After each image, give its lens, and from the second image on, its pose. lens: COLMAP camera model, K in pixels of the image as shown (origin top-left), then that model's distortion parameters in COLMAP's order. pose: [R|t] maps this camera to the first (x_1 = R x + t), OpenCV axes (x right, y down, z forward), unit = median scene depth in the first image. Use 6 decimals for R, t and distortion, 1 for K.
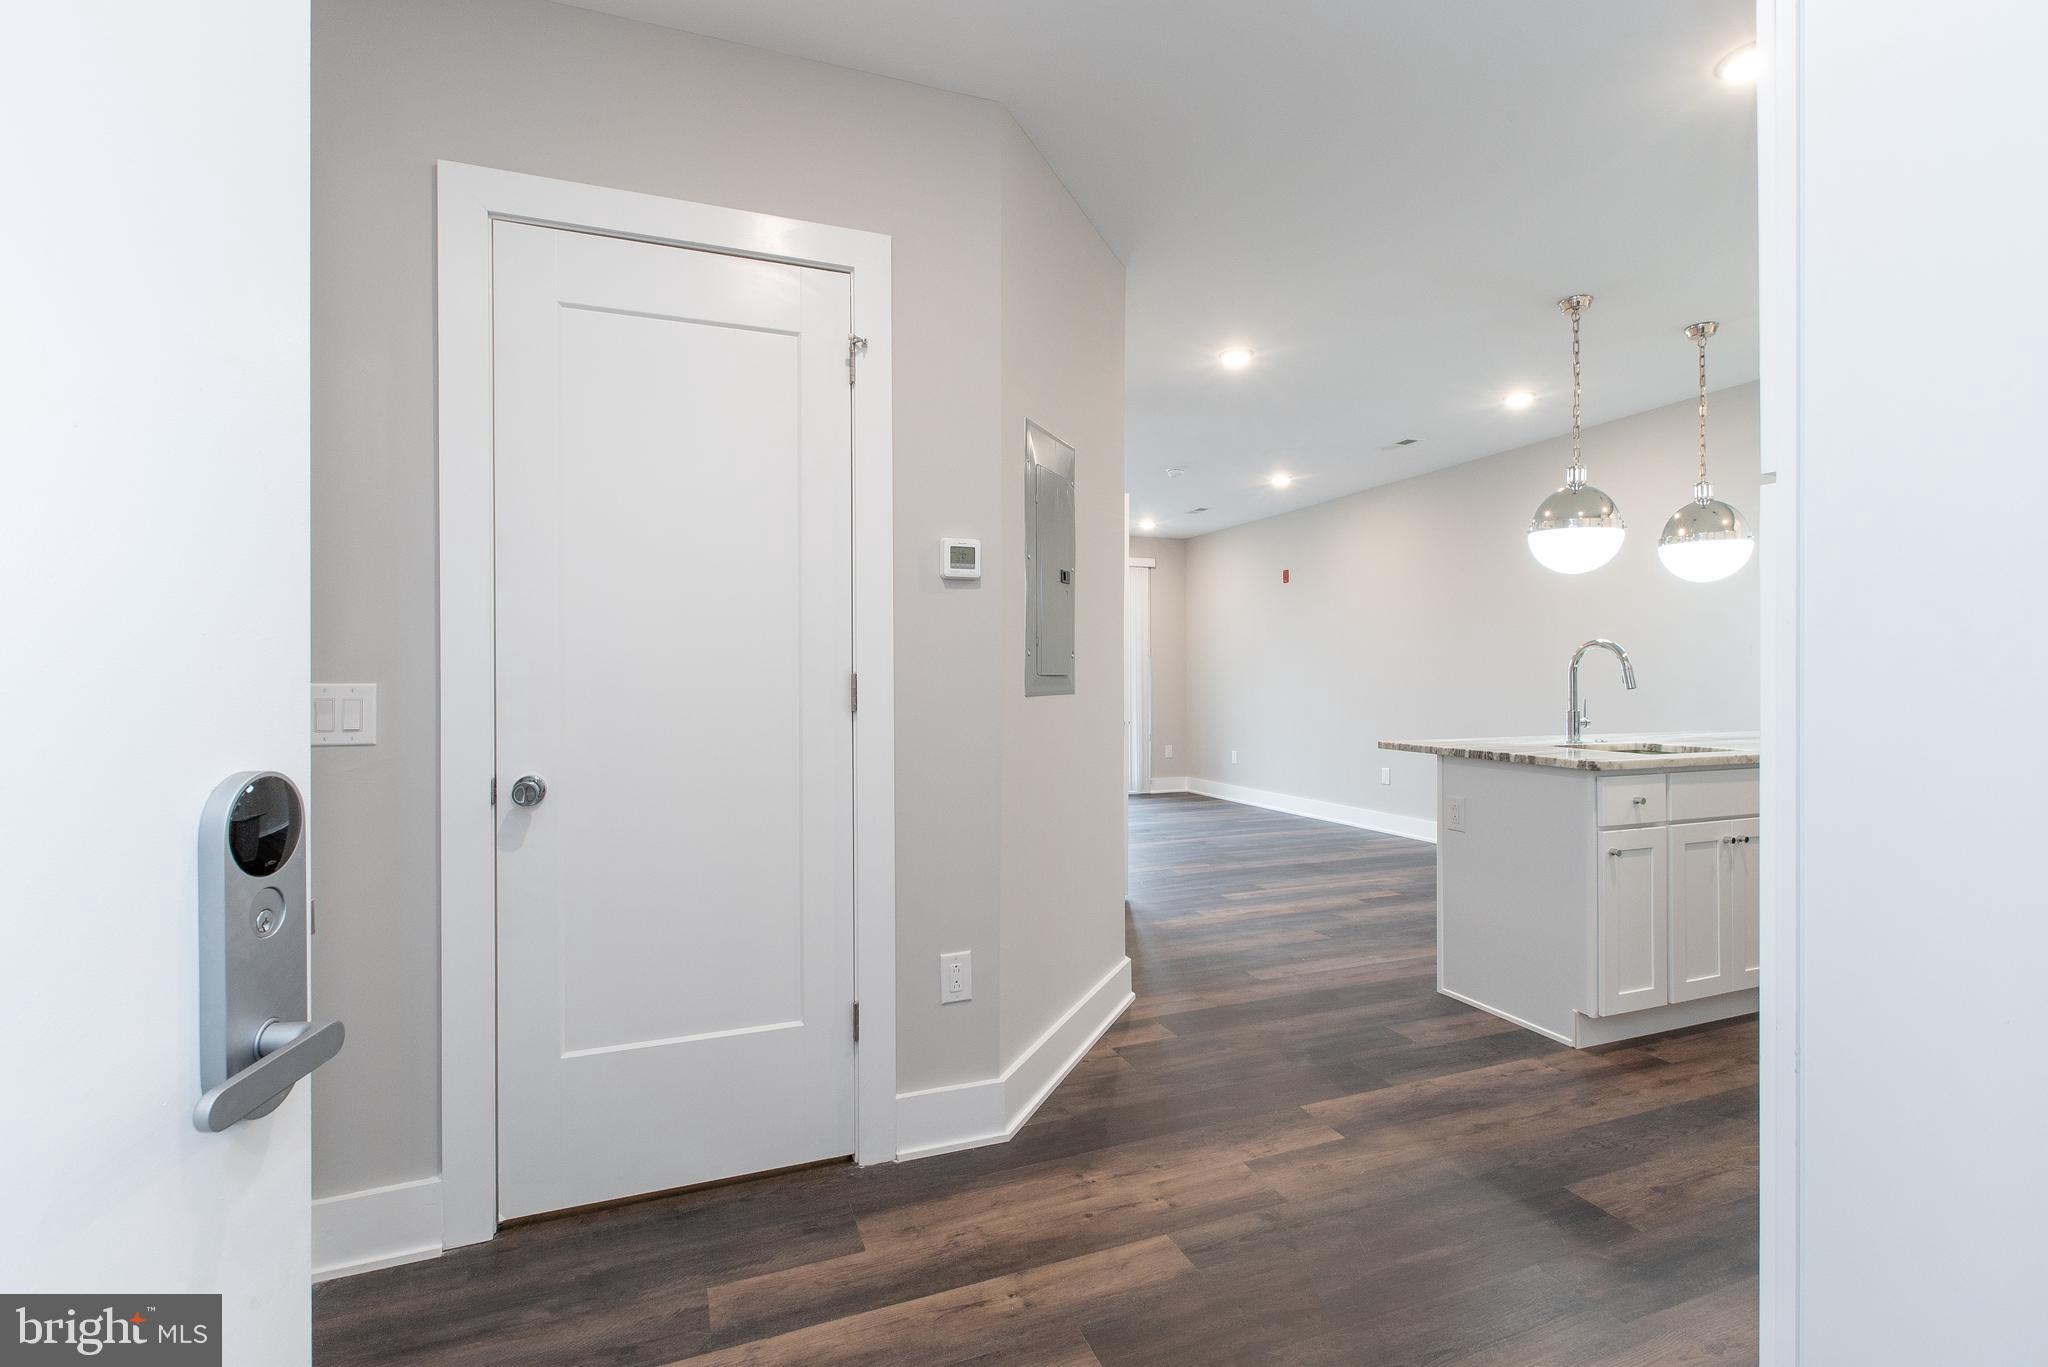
lens RADIAL K [[920.8, 0, 1023.9], [0, 920.8, 679.5], [0, 0, 1]] dist [-0.002167, -0.000795]
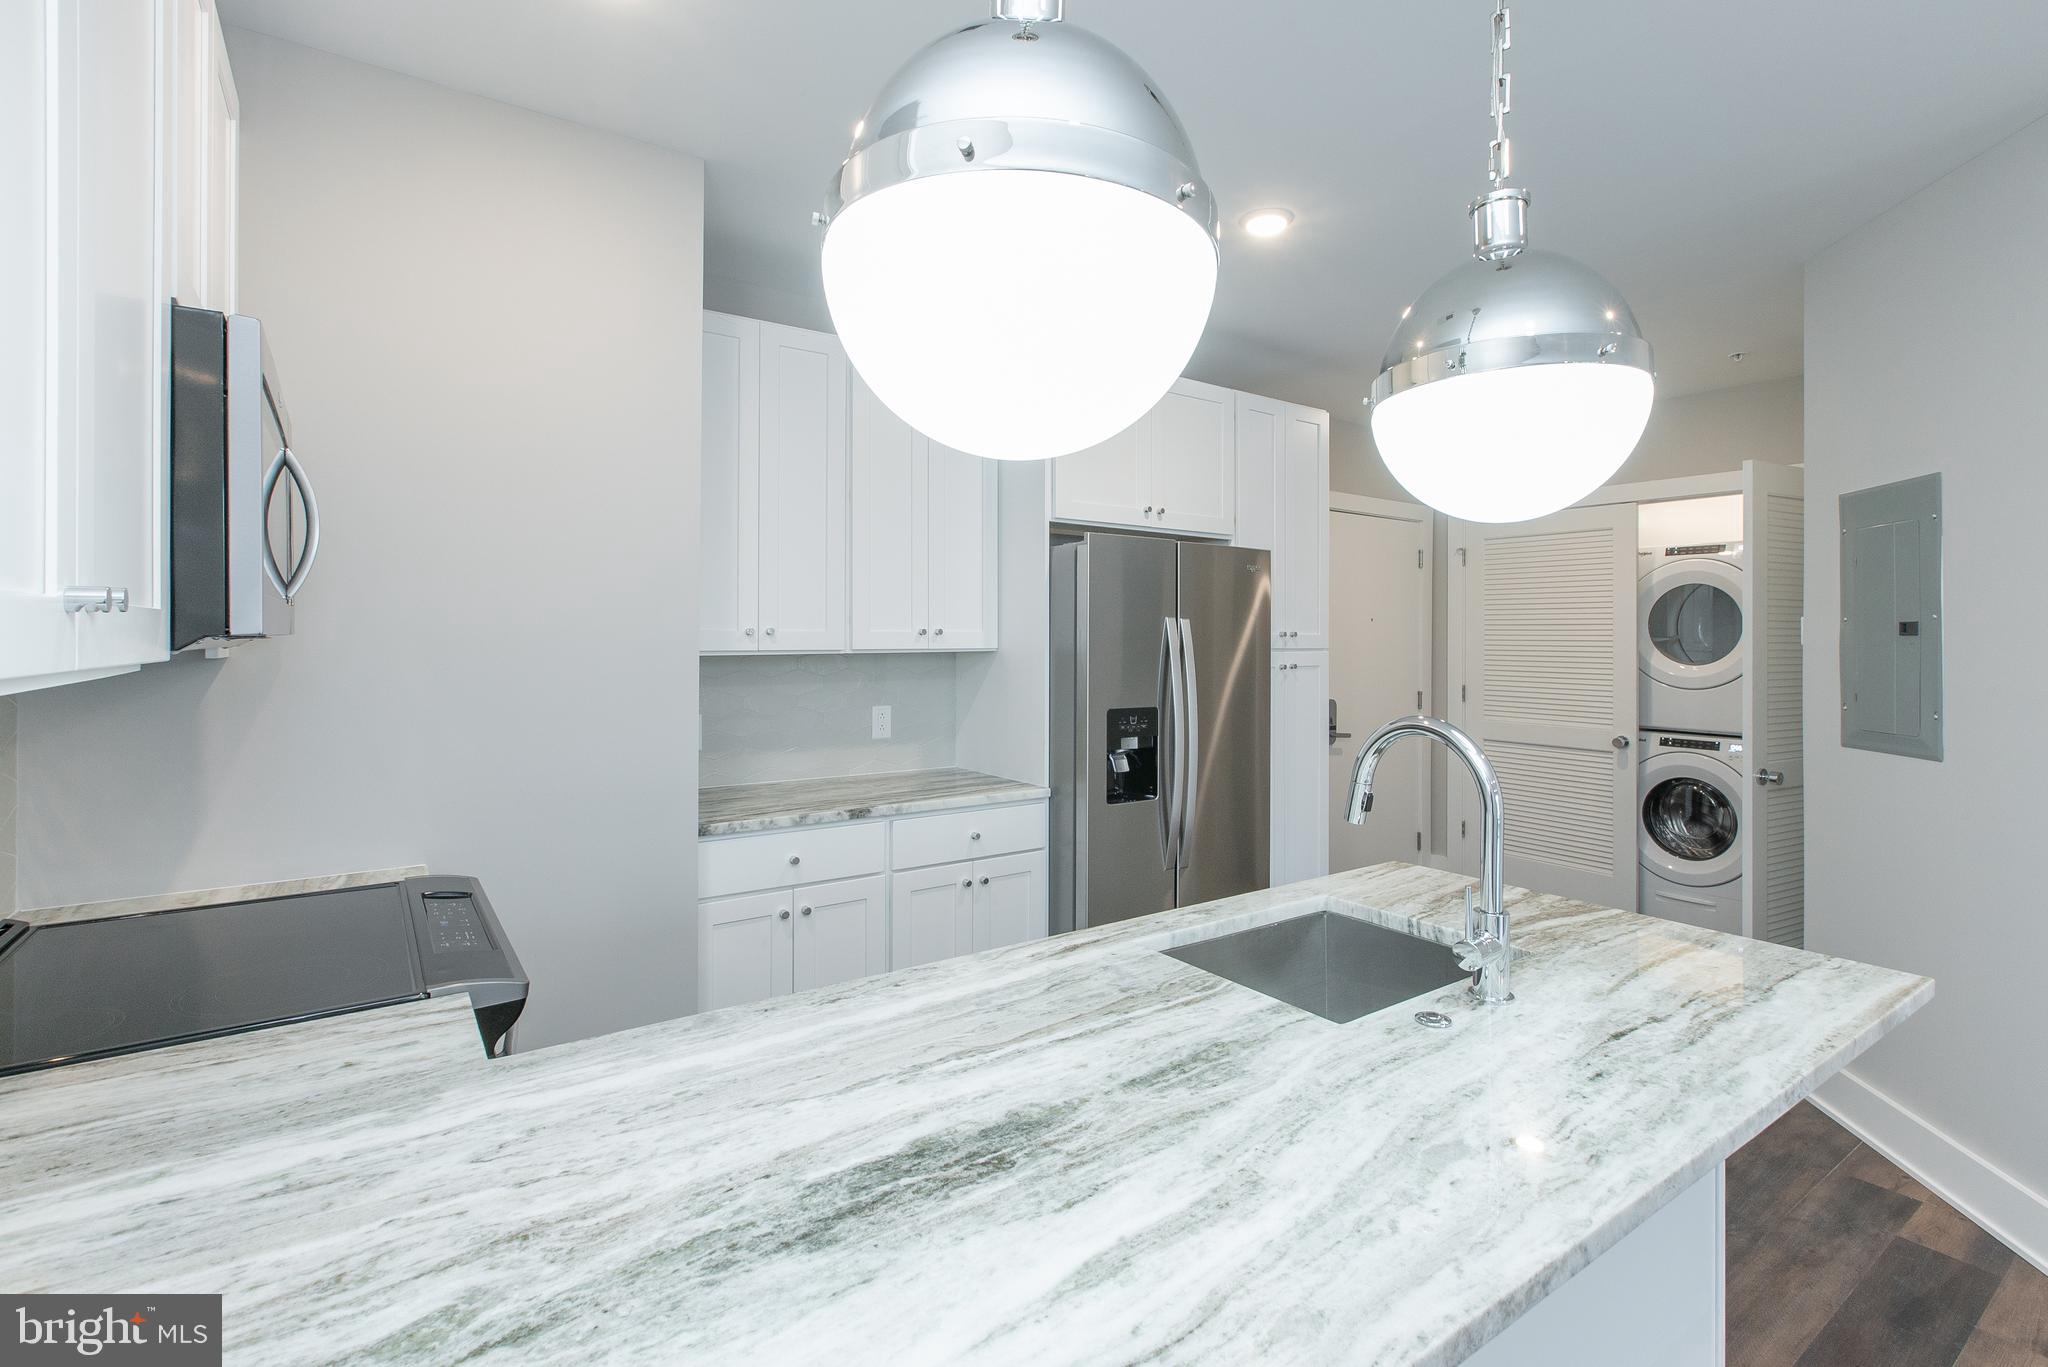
lens RADIAL K [[942.1, 0, 1035.6], [0, 942.1, 636.9], [0, 0, 1]] dist [-0.000039, -0.001184]
pose [[-0.968447, -0.005831, -0.249152, 1.580835], [-0.006295, 0.999980, 0.001066, -0.136683], [0.249140, 0.002601, -0.968464, 2.393692]]
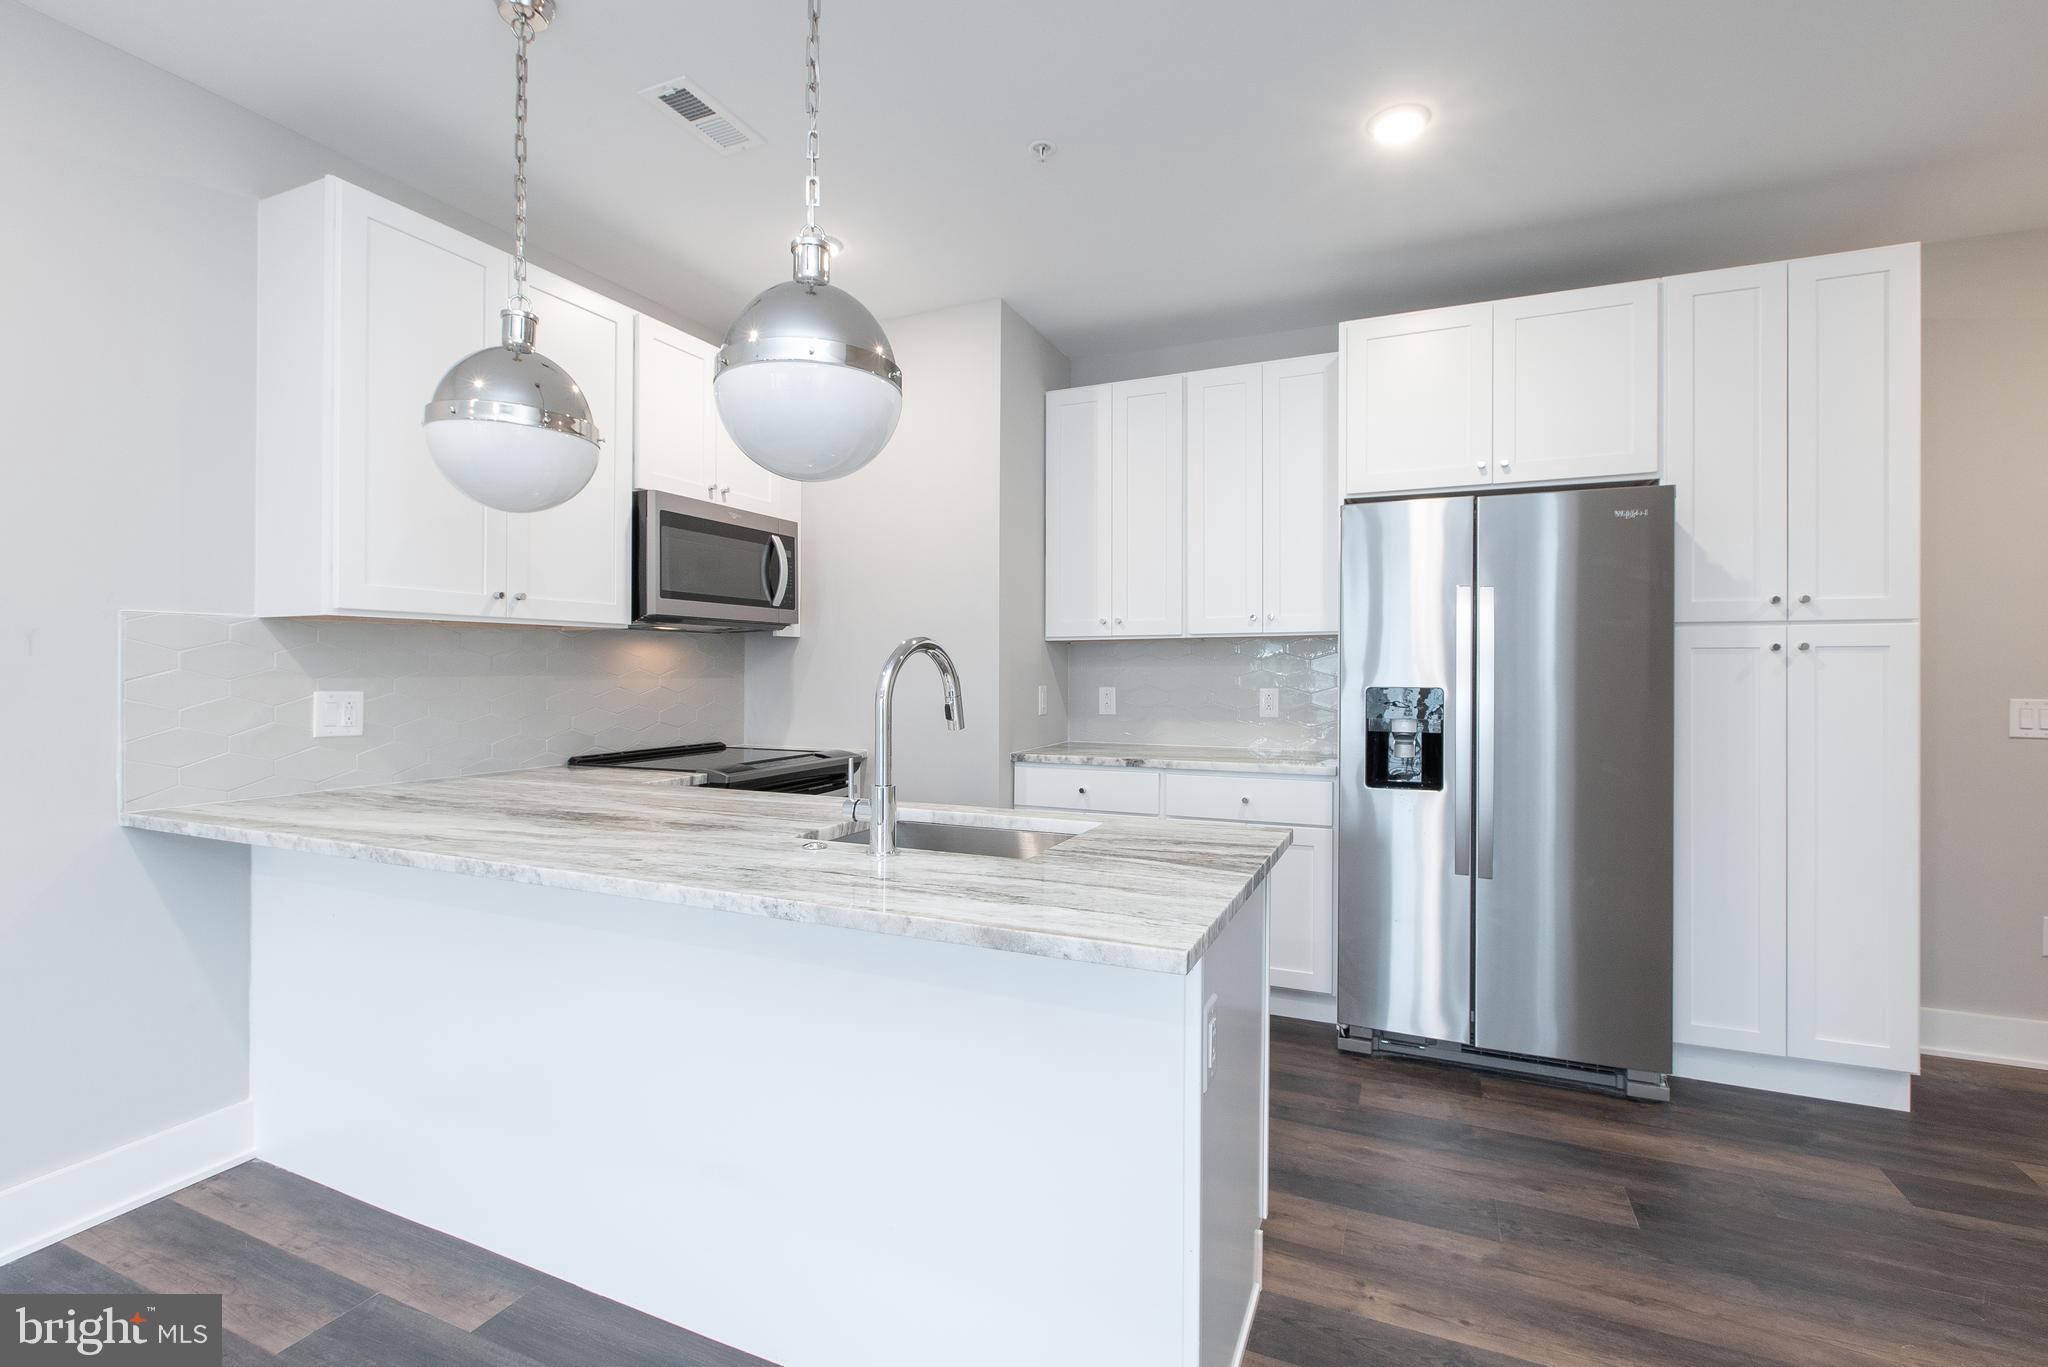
lens RADIAL K [[920.5, 0, 1022.0], [0, 920.5, 659.6], [0, 0, 1]] dist [-0.001761, -0.000681]
pose [[-0.707840, 0.006602, 0.706342, 0.394377], [0.001545, 0.999968, -0.007798, -0.046233], [-0.706372, -0.004429, -0.707827, 2.321902]]
